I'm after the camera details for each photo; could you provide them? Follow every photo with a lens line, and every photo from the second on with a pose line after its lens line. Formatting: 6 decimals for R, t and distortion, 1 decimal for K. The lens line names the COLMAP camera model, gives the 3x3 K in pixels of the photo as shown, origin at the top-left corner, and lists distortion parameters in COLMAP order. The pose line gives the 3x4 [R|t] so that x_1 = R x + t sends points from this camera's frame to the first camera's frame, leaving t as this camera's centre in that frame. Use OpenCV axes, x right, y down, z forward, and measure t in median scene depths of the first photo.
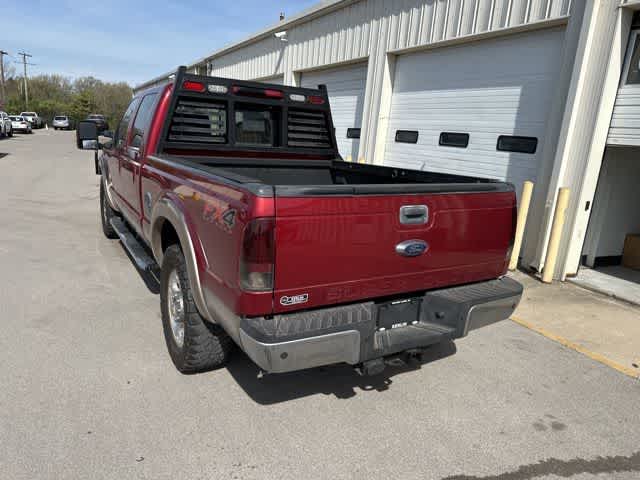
lens RADIAL K [[450.9, 0, 316.8], [0, 450.9, 242.5], [0, 0, 1]] dist [0.039767, -0.047105]
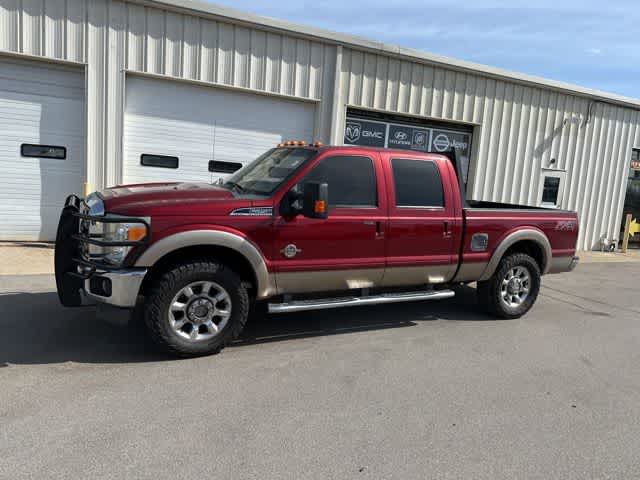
lens RADIAL K [[450.9, 0, 318.8], [0, 450.9, 237.2], [0, 0, 1]] dist [0.039767, -0.047105]
pose [[0.058142, -0.194245, 0.979228, -1.532881], [0.165389, 0.969208, 0.182437, -0.380074], [-0.984513, 0.151346, 0.088478, 1.145860]]
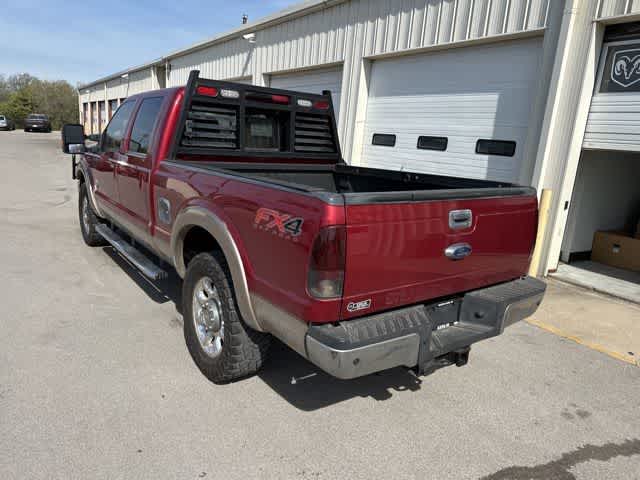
lens RADIAL K [[450.9, 0, 317.3], [0, 450.9, 240.2], [0, 0, 1]] dist [0.039767, -0.047105]
pose [[0.994205, -0.022130, 0.105198, -0.124137], [0.022864, 0.999722, -0.005775, -0.008210], [-0.105041, 0.008147, 0.994435, -0.000257]]
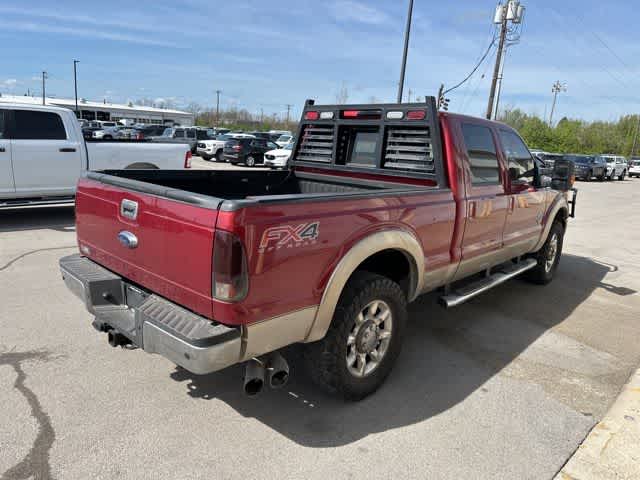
lens RADIAL K [[450.9, 0, 317.4], [0, 450.9, 235.9], [0, 0, 1]] dist [0.039767, -0.047105]
pose [[0.290822, 0.147786, -0.945295, 0.786300], [-0.253968, 0.964480, 0.072652, -0.109292], [0.922455, 0.218946, 0.318025, 0.605853]]
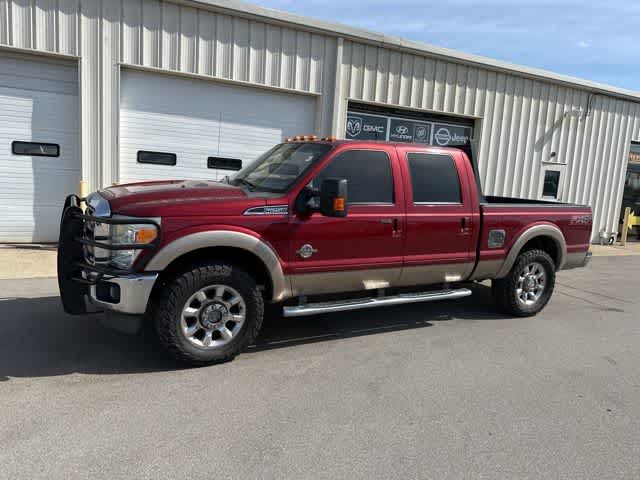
lens RADIAL K [[450.9, 0, 319.1], [0, 450.9, 237.7], [0, 0, 1]] dist [0.039767, -0.047105]
pose [[0.035502, -0.205233, 0.978069, -1.487816], [0.173635, 0.965068, 0.196203, -0.387467], [-0.984170, 0.162861, 0.069898, 1.201218]]
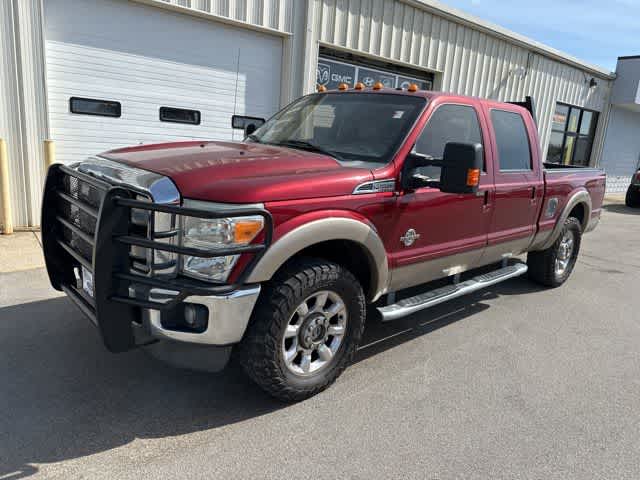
lens RADIAL K [[450.9, 0, 320.0], [0, 450.9, 243.3], [0, 0, 1]] dist [0.039767, -0.047105]
pose [[-0.200879, -0.307174, 0.930211, -1.240597], [0.140840, 0.930646, 0.337732, -0.438799], [-0.969439, 0.198854, -0.143685, 1.537570]]
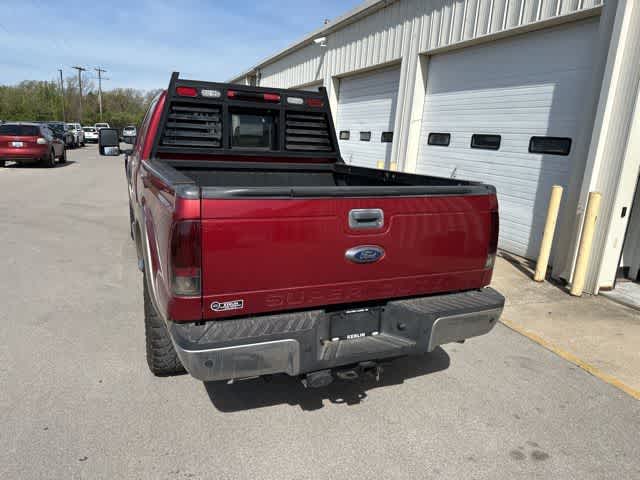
lens RADIAL K [[450.9, 0, 317.3], [0, 450.9, 242.6], [0, 0, 1]] dist [0.039767, -0.047105]
pose [[0.991822, 0.013995, -0.126860, 0.130762], [-0.015660, 0.999804, -0.012134, 0.000598], [0.126666, 0.014022, 0.991846, 0.031555]]
